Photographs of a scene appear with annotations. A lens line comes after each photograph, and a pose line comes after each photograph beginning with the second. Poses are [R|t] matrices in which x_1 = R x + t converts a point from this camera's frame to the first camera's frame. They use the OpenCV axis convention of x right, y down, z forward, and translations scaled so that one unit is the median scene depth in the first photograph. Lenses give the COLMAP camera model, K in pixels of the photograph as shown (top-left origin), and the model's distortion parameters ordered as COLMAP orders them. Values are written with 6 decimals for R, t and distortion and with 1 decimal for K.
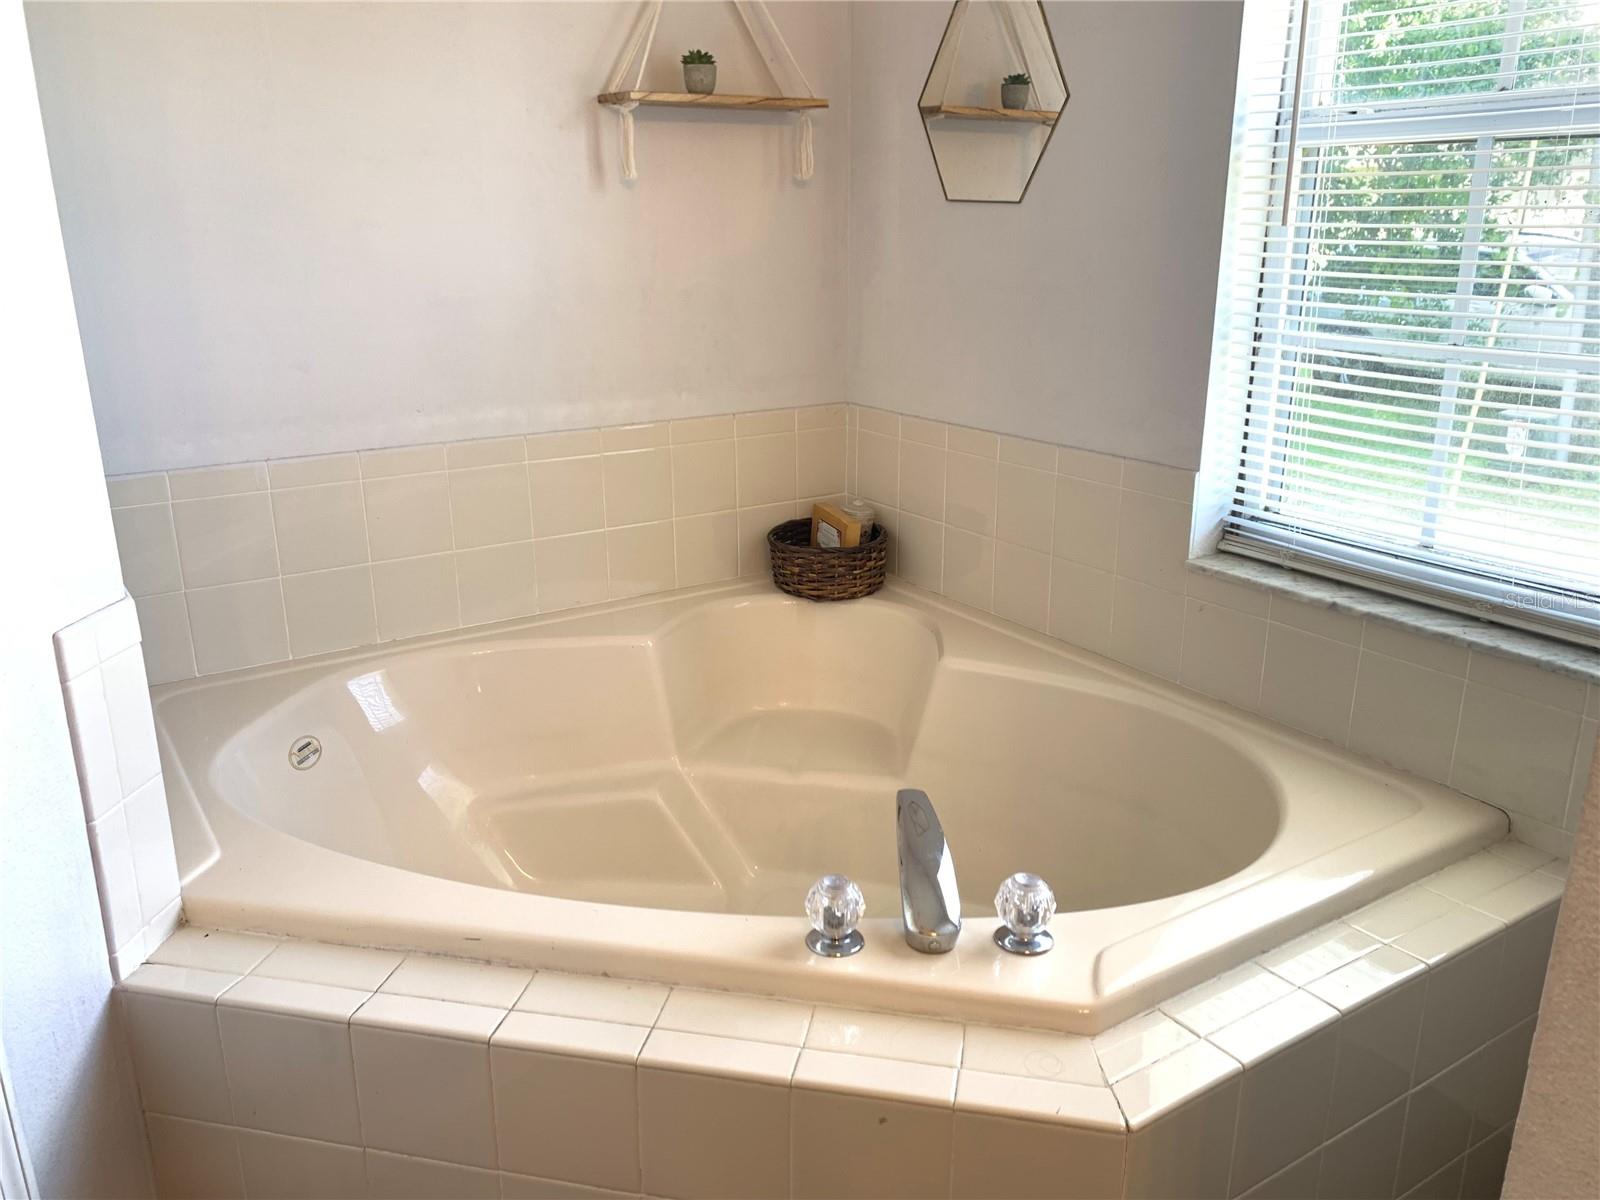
lens RADIAL K [[1215.4, 0, 784.3], [0, 1215.4, 570.8], [0, 0, 1]] dist [0.024465, -0.013782]
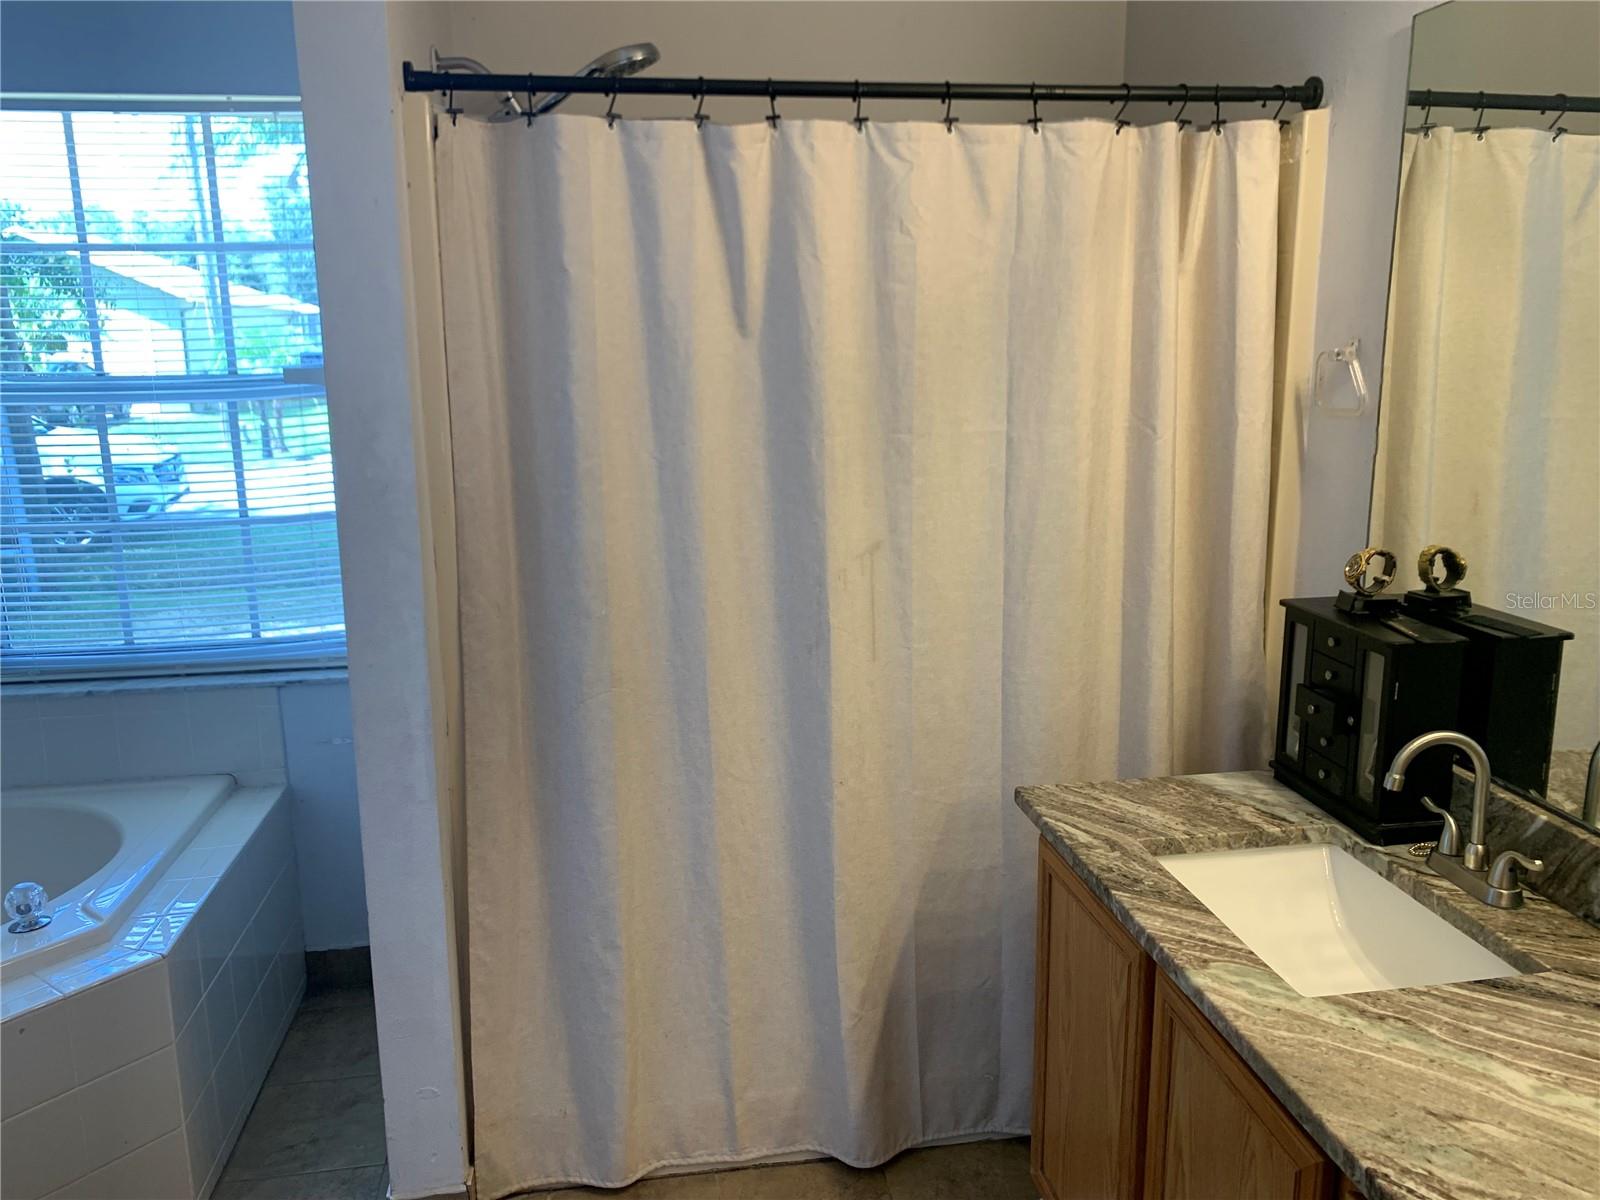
lens RADIAL K [[1215.4, 0, 784.3], [0, 1215.4, 570.8], [0, 0, 1]] dist [0.024465, -0.013782]
pose [[0.416045, -0.177321, 0.891888, -0.682427], [0.257596, 0.963610, 0.071418, -0.004702], [-0.872096, 0.200034, 0.446582, -0.613306]]
